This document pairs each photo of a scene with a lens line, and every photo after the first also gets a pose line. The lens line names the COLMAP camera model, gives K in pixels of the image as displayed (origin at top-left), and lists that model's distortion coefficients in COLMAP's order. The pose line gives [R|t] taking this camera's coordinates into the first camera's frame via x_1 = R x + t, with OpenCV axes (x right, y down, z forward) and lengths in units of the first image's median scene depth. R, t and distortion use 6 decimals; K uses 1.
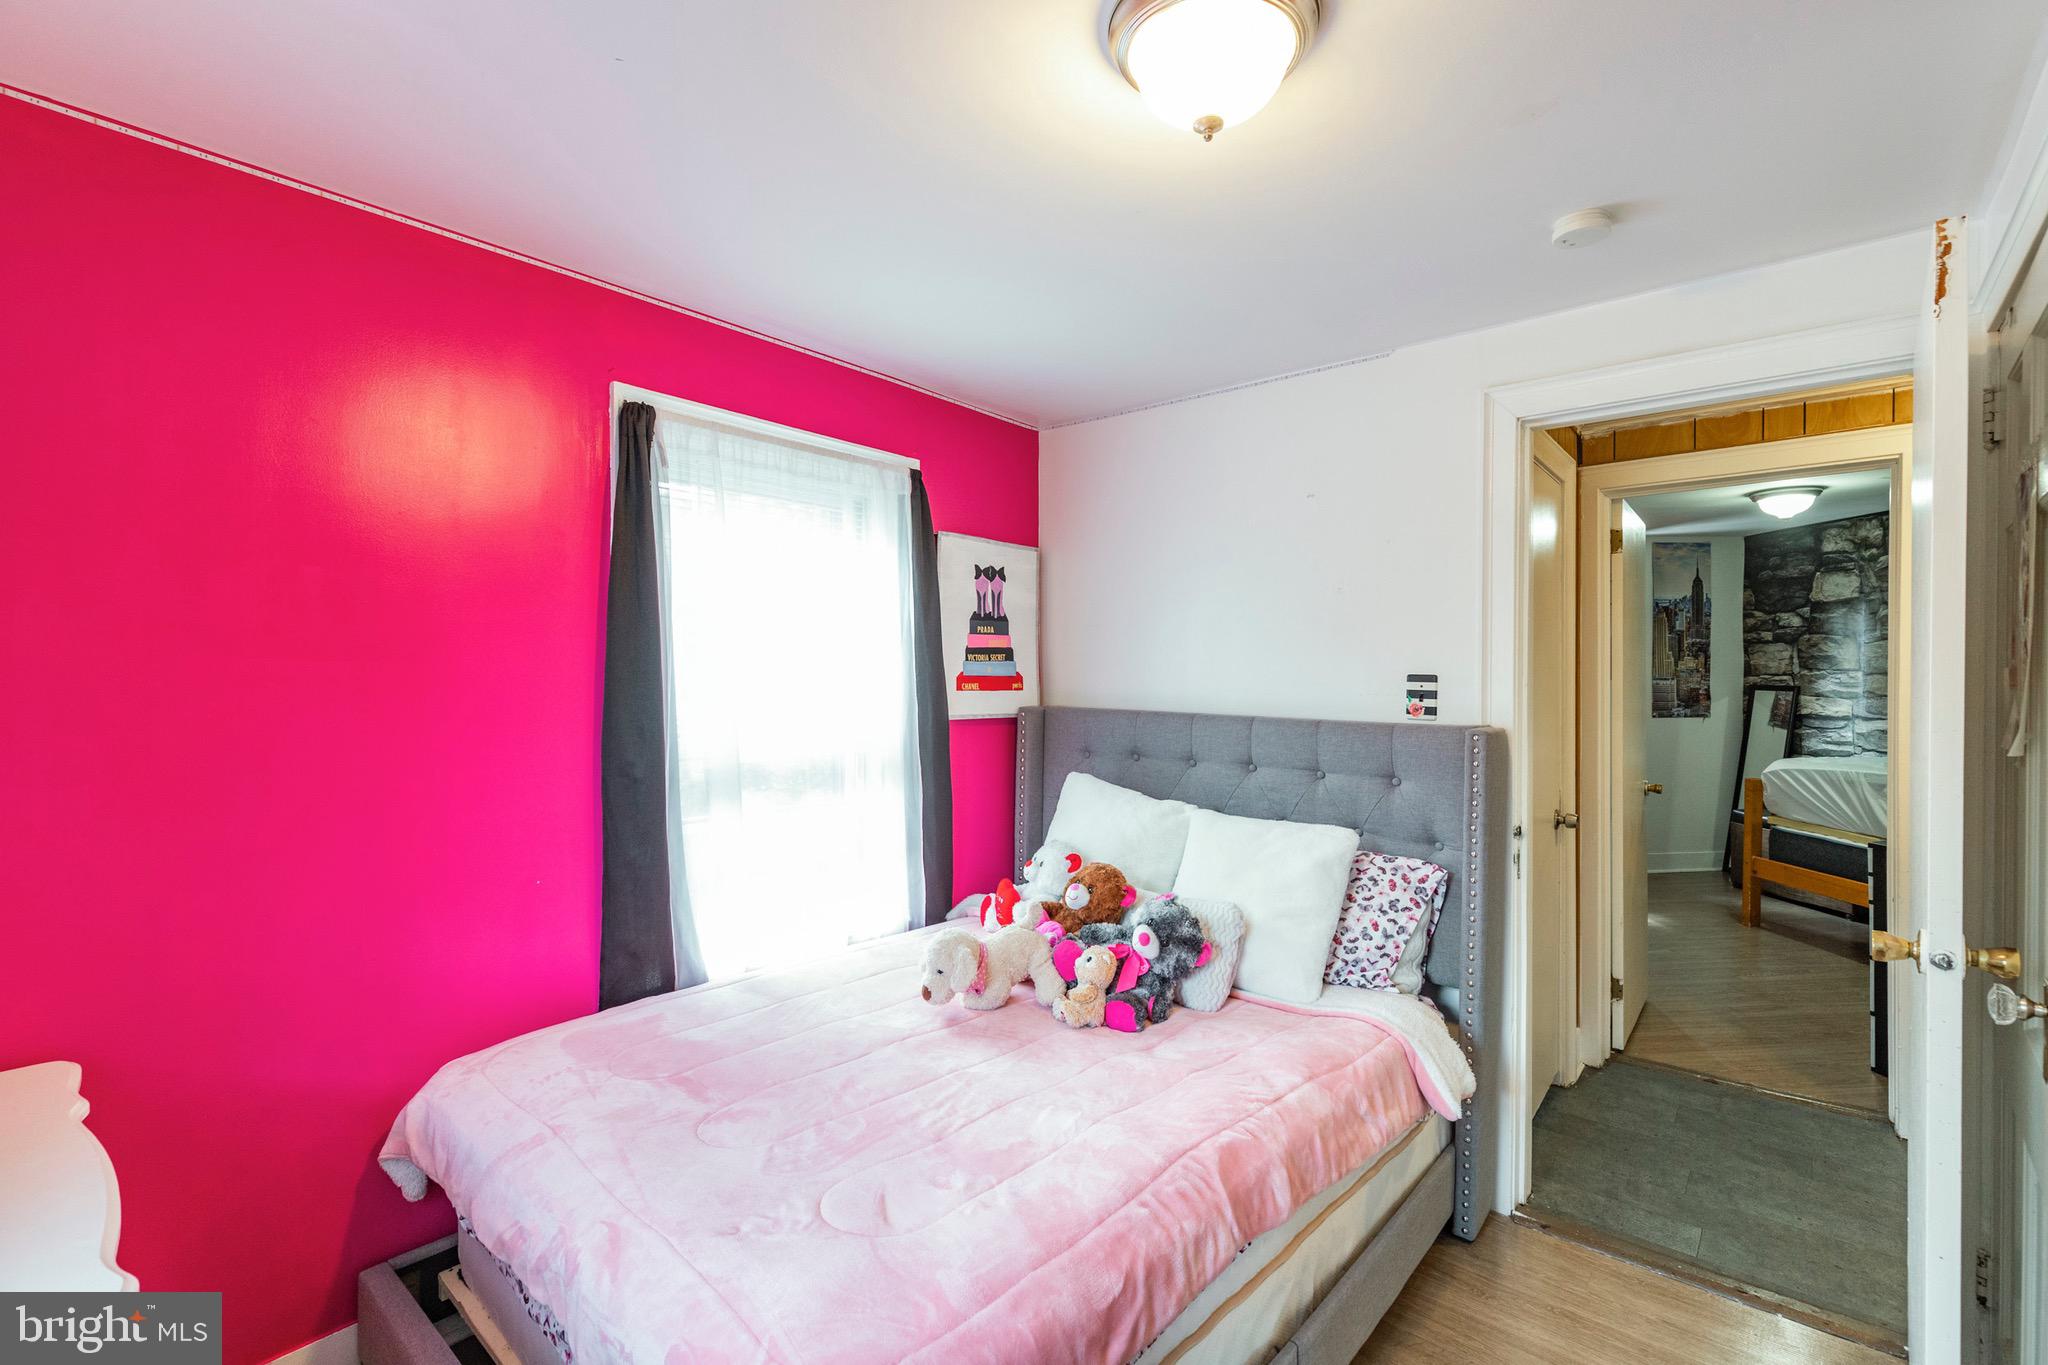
lens RADIAL K [[916.5, 0, 1023.7], [0, 916.5, 679.4], [0, 0, 1]] dist [0.006578, -0.001288]
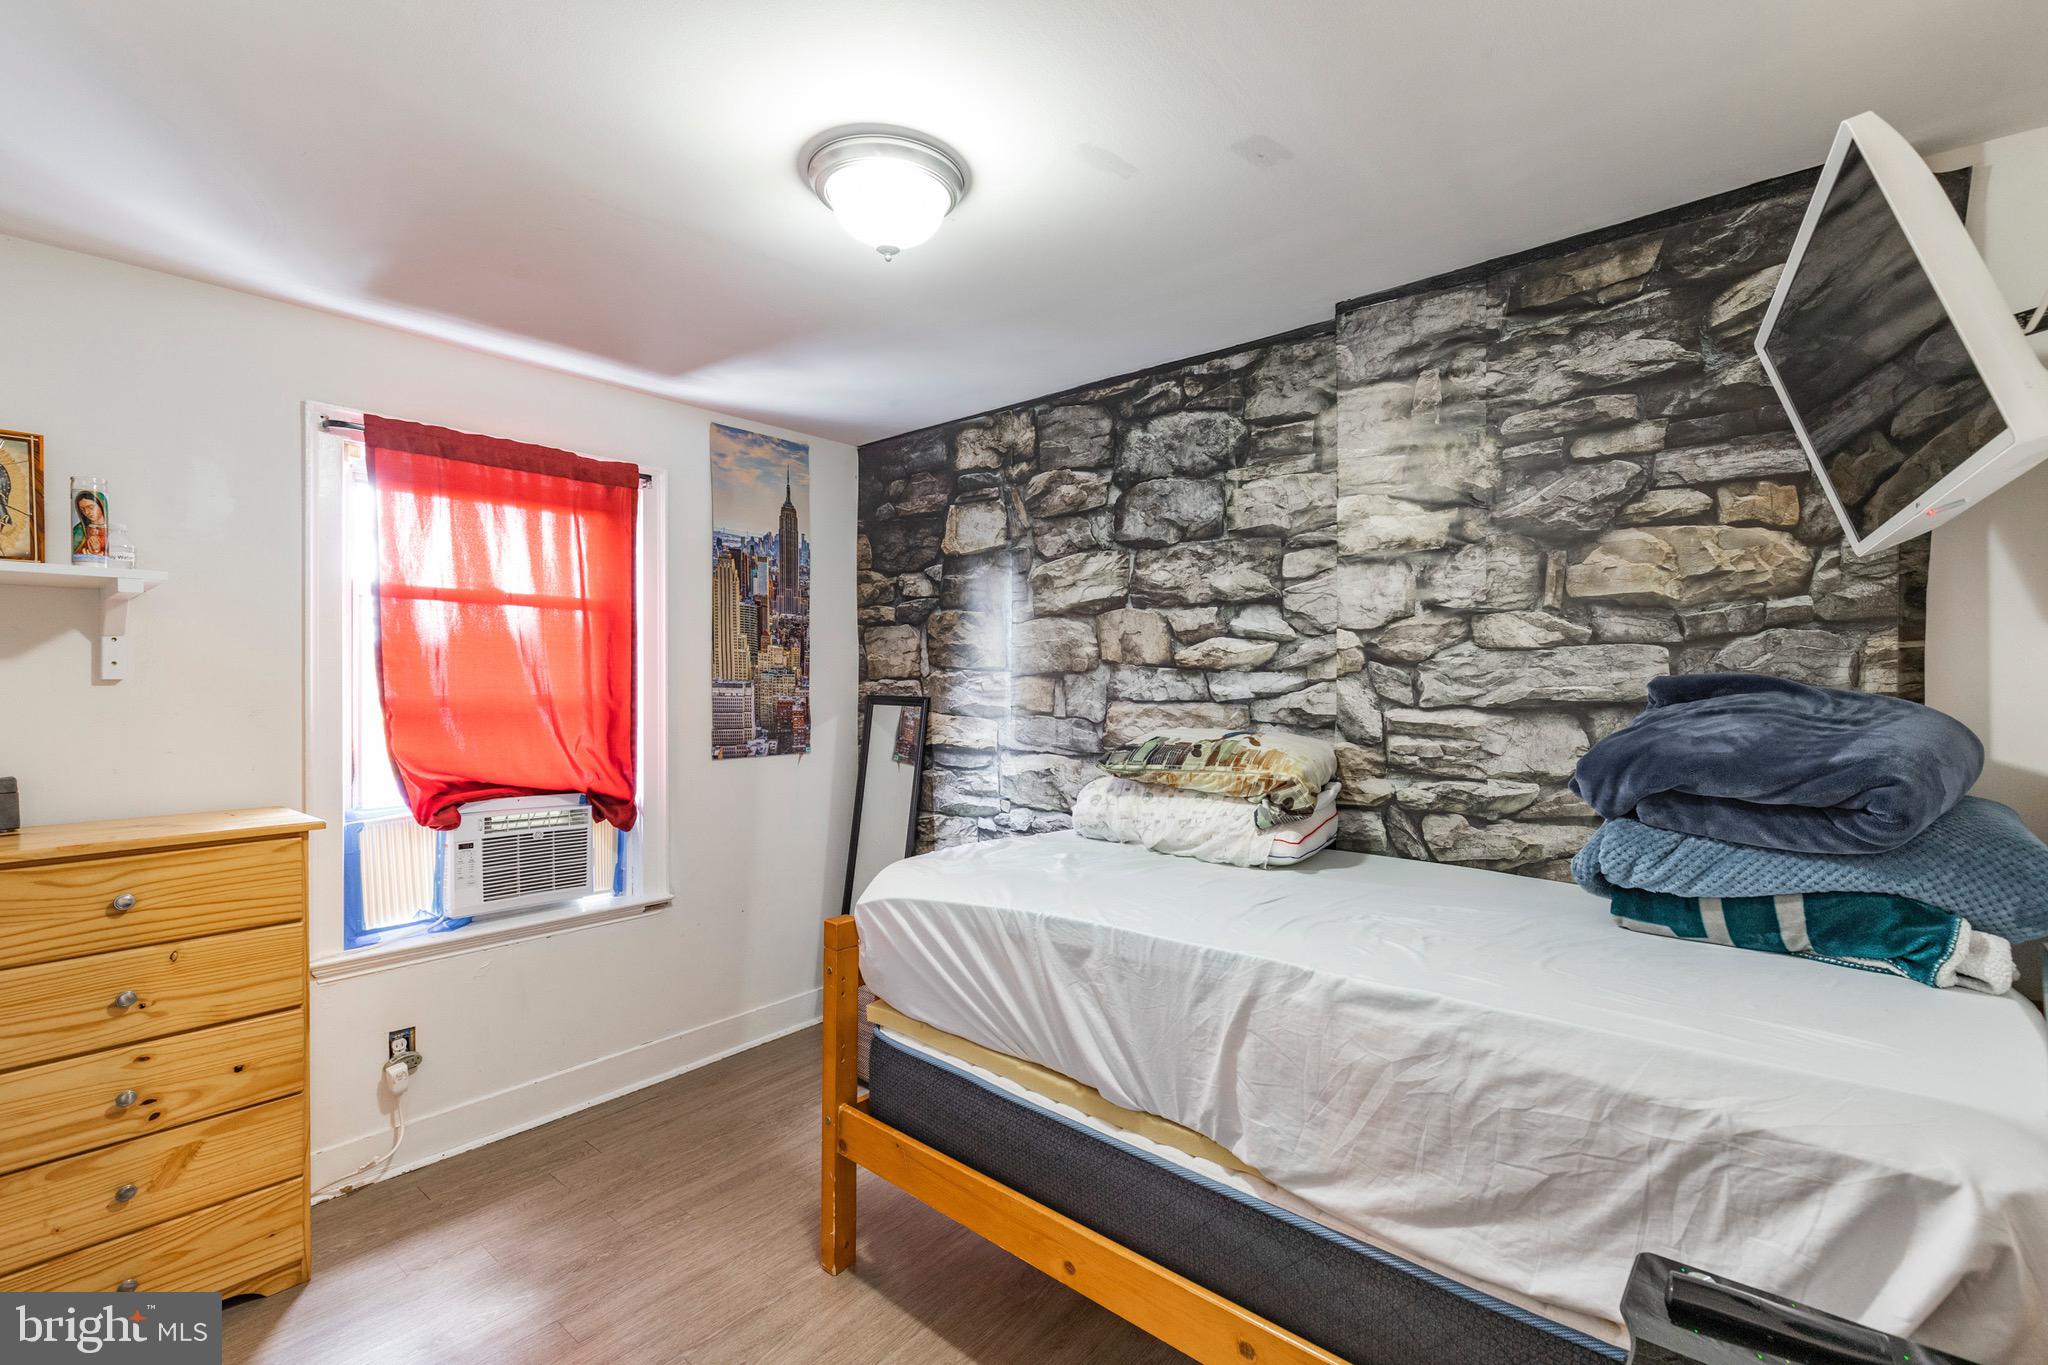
lens RADIAL K [[916.5, 0, 1028.9], [0, 916.5, 689.4], [0, 0, 1]] dist [0.006578, -0.001288]
pose [[0.698310, -0.003423, 0.715787, 0.455422], [0.004680, 0.999989, 0.000217, 0.002546], [-0.715780, 0.003198, 0.698318, 0.530452]]
